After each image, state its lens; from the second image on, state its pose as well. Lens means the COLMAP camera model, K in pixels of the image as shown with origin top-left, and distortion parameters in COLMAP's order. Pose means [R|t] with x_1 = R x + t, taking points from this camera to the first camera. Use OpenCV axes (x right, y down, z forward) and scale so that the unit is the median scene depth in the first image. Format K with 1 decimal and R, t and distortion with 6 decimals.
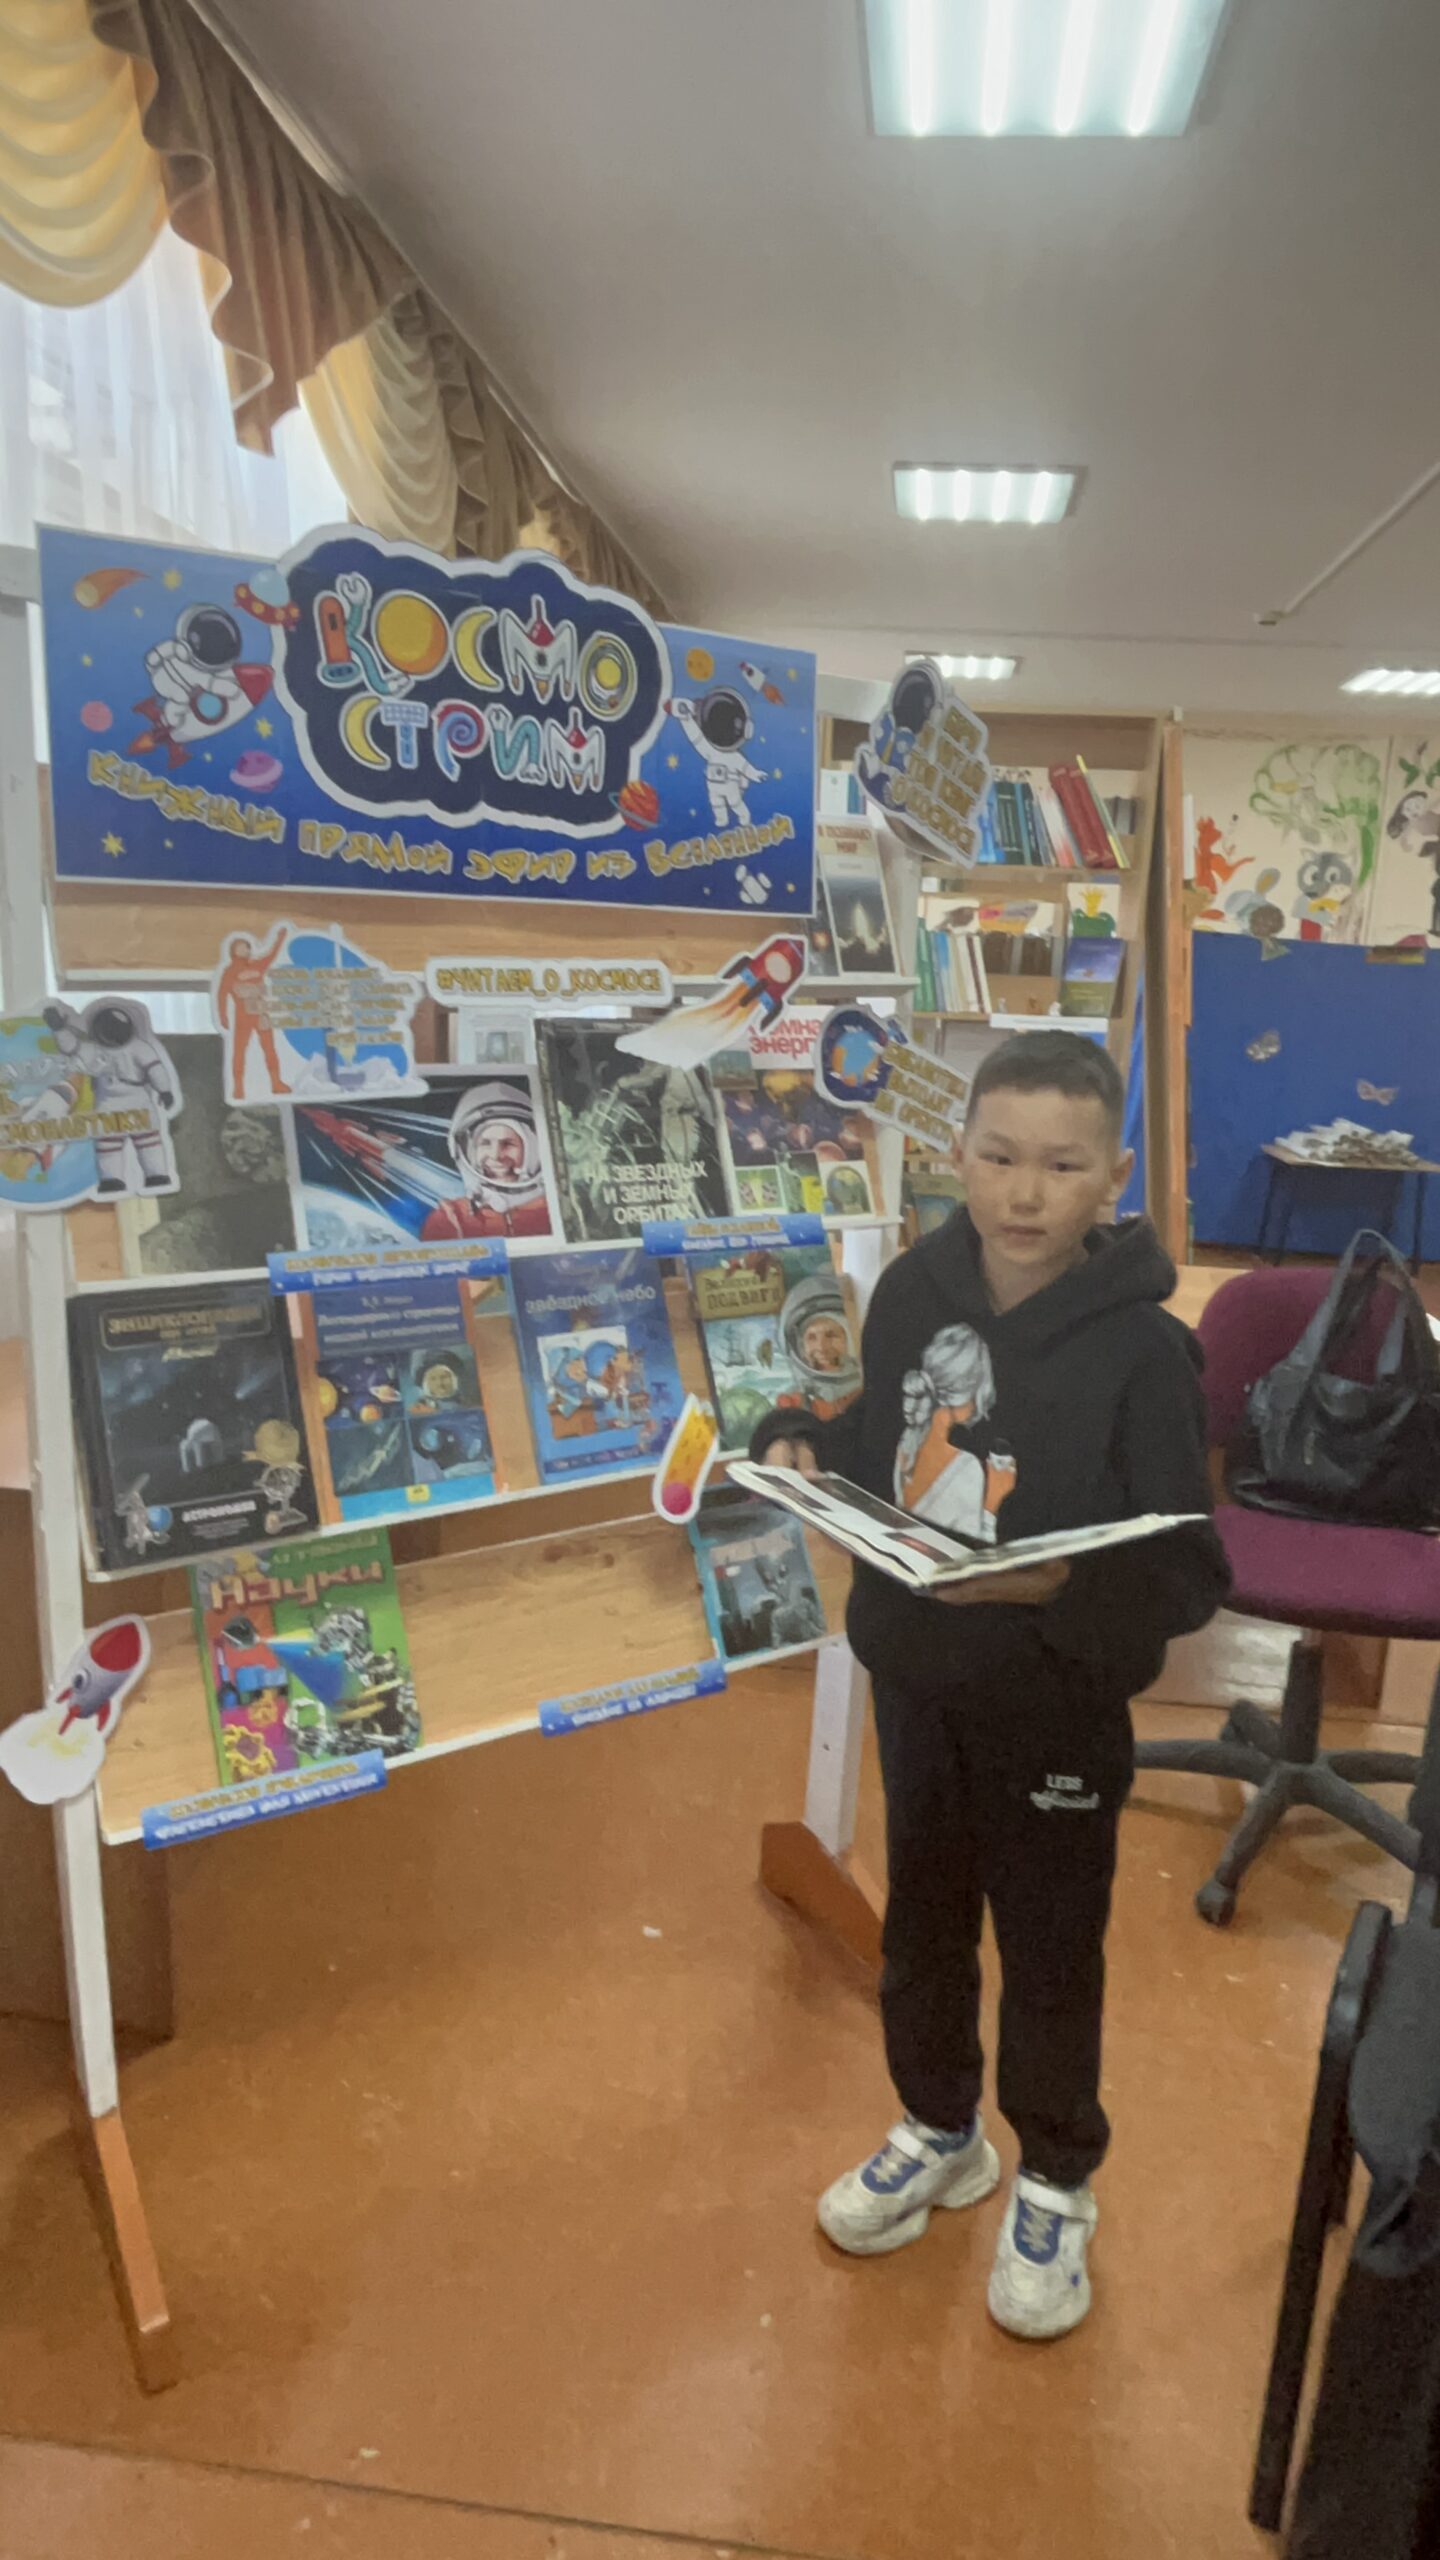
lens RADIAL K [[1526.8, 0, 724.3], [0, 1526.8, 1266.7], [0, 0, 1]] dist [-0.004388, -0.004900]
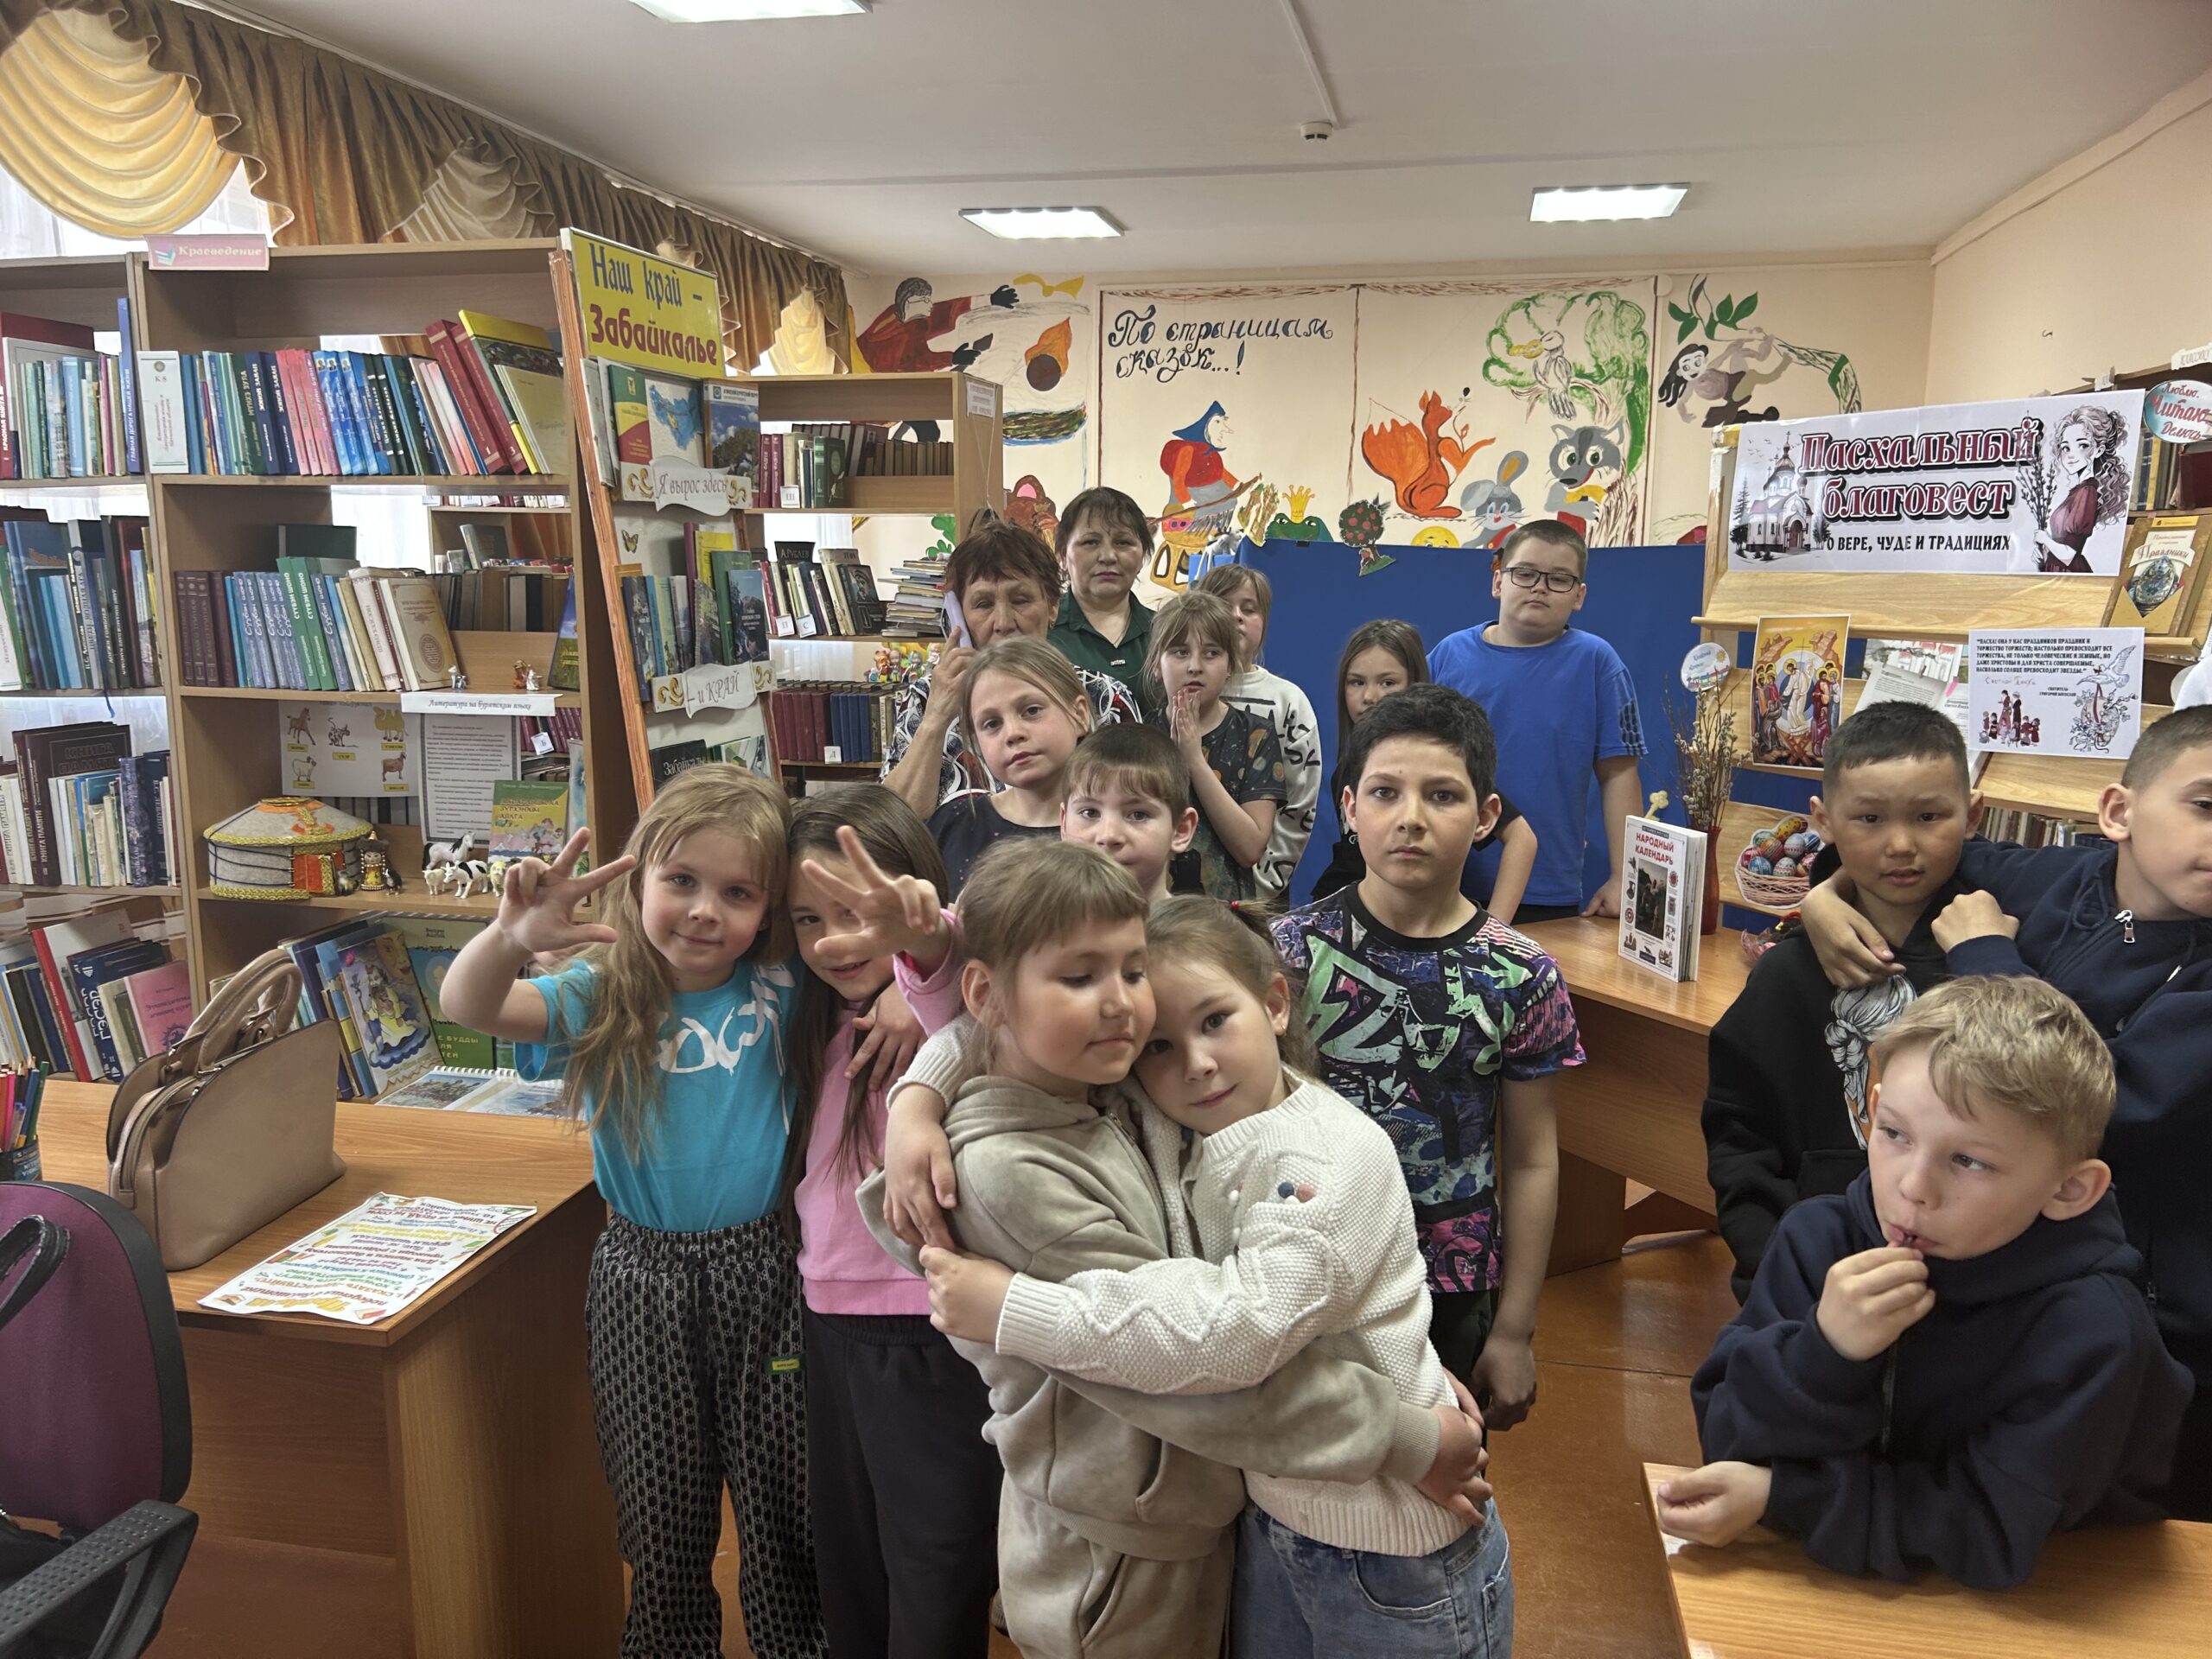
lens RADIAL K [[1663.4, 0, 1091.5], [0, 1663.4, 835.9], [0, 0, 1]] dist [0.045082, -0.052507]
pose [[0.993496, -0.018648, -0.112331, 1.315135], [0.013956, 0.999003, -0.042414, -0.147140], [0.113010, 0.040571, 0.992765, 0.647245]]
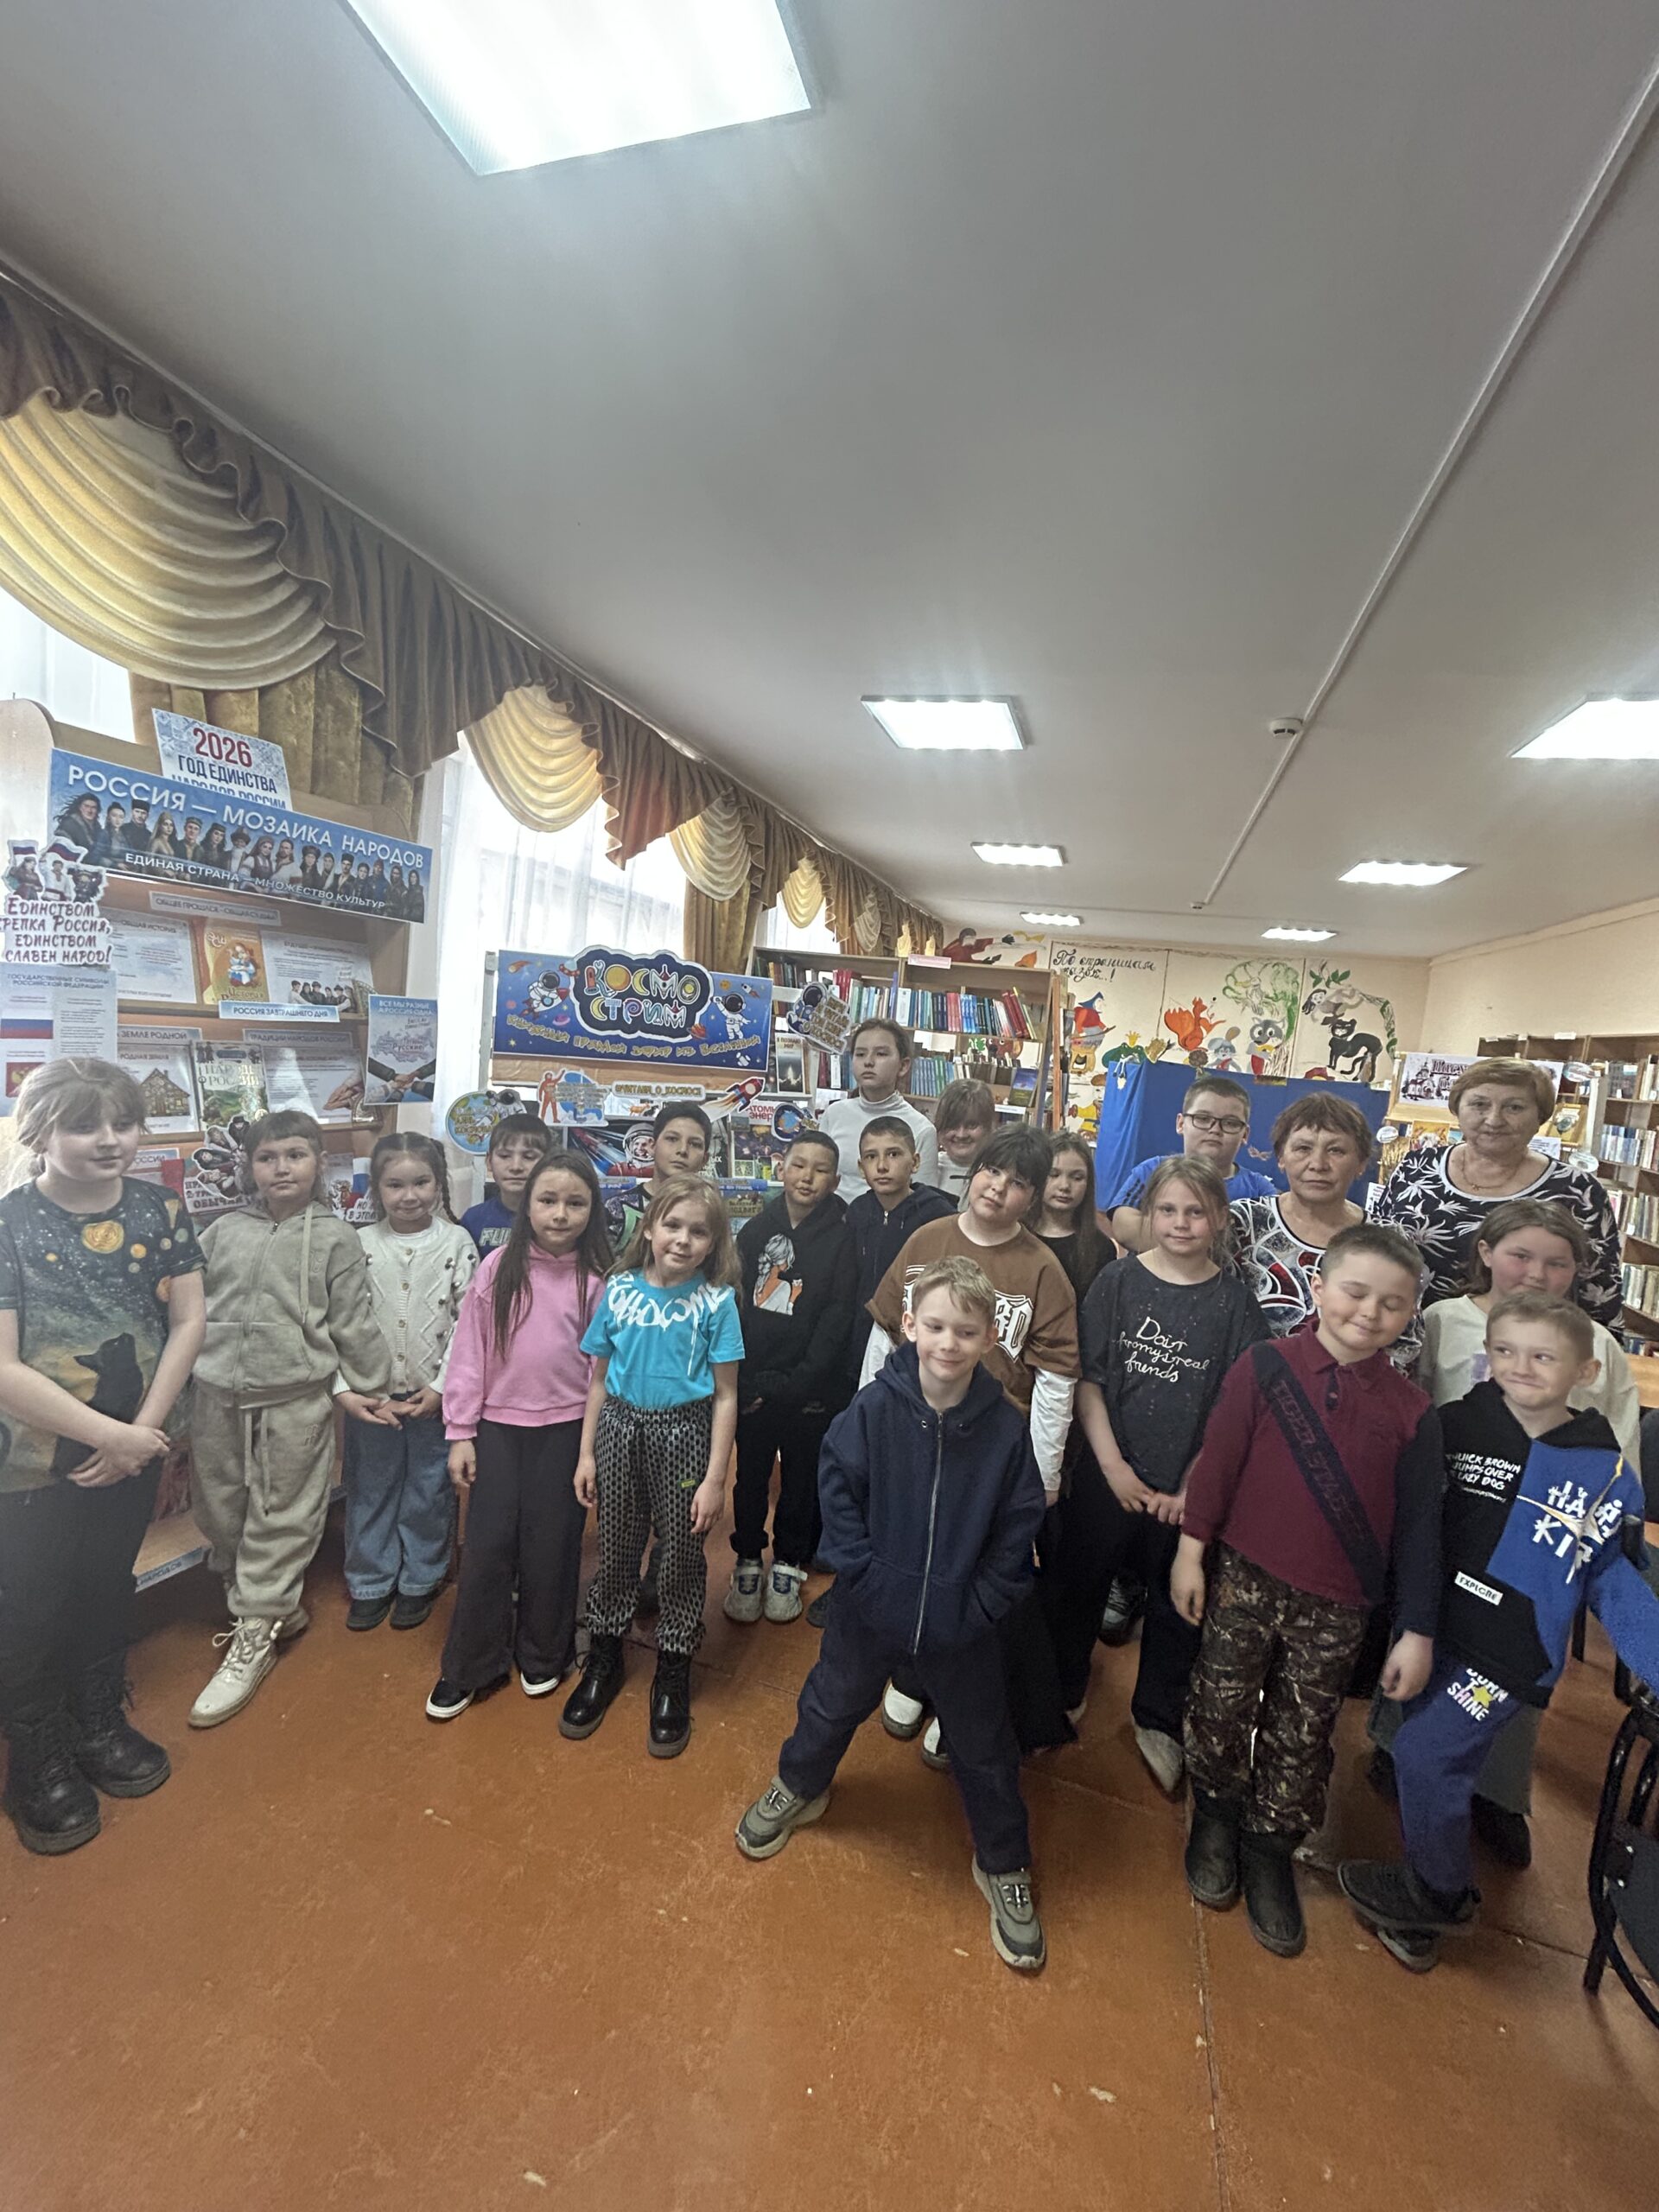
lens RADIAL K [[892.0, 0, 839.8], [0, 892.0, 1103.0], [0, 0, 1]] dist [-0.001679, 0.000491]
pose [[0.981784, 0.068396, -0.177265, 0.514571], [-0.091177, 0.988118, -0.123733, 0.015470], [0.166696, 0.137642, 0.976354, -0.585259]]
